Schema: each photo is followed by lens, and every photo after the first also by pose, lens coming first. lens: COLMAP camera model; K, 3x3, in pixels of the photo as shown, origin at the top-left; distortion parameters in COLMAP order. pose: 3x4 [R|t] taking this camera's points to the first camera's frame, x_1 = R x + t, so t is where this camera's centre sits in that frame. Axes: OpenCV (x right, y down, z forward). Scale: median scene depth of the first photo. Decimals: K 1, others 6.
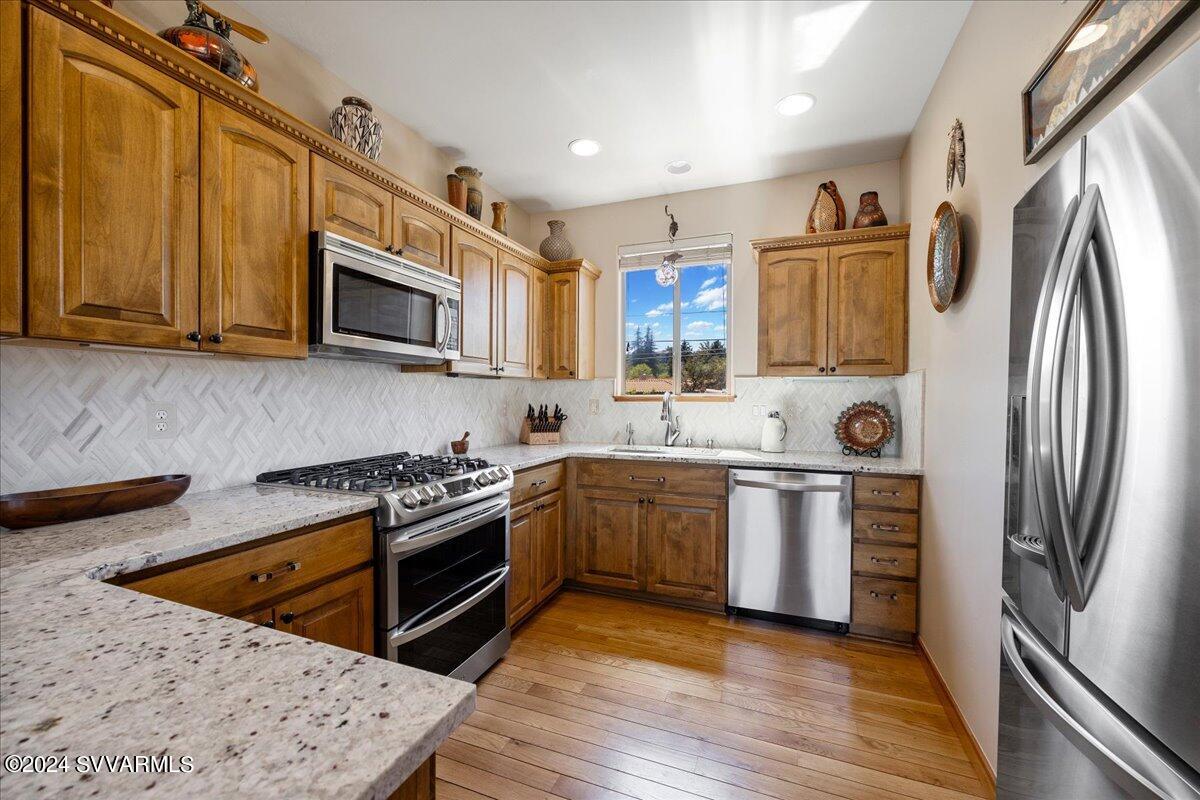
lens RADIAL K [[484.6, 0, 586.1], [0, 484.6, 402.0], [0, 0, 1]] dist [0.000406, 0.000052]
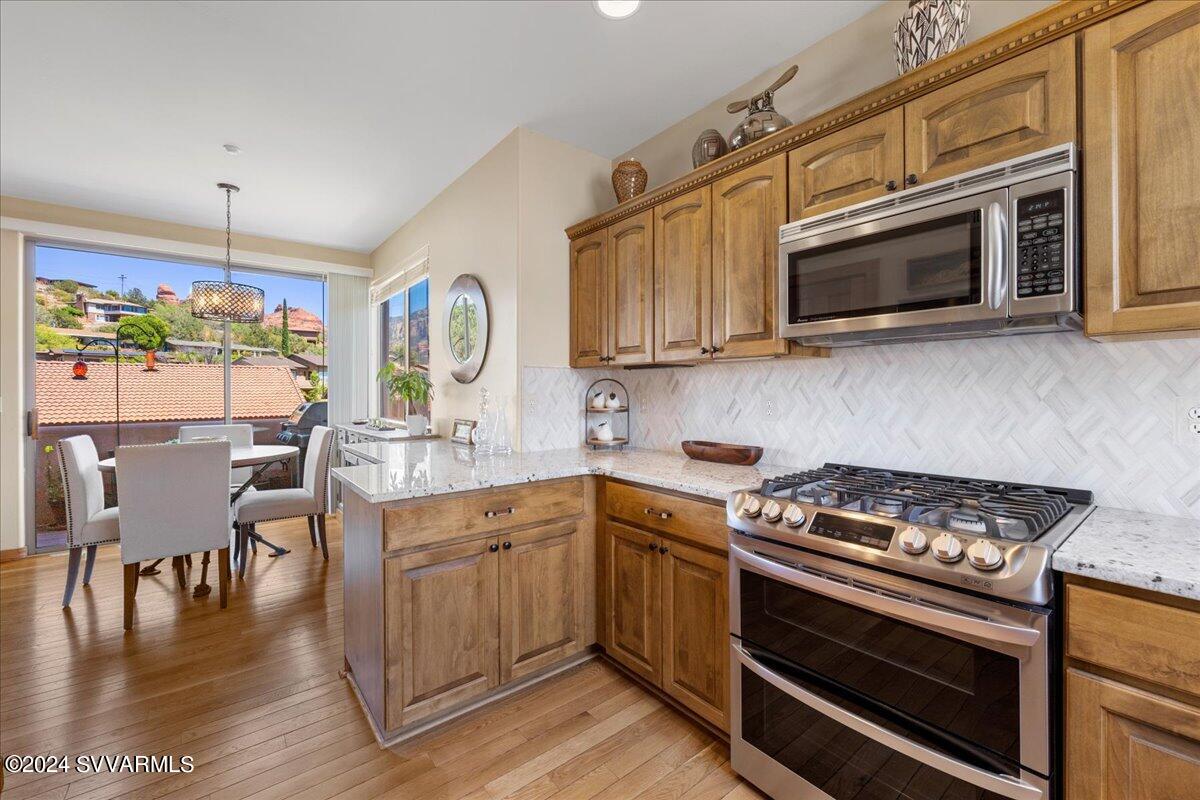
lens RADIAL K [[489.7, 0, 598.8], [0, 489.7, 387.1], [0, 0, 1]] dist [0.000612, 0.000058]
pose [[-0.489783, -0.008762, -0.871800, 0.323899], [-0.005167, 0.999961, -0.007148, -0.004923], [0.871829, 0.001004, -0.489809, 0.704943]]
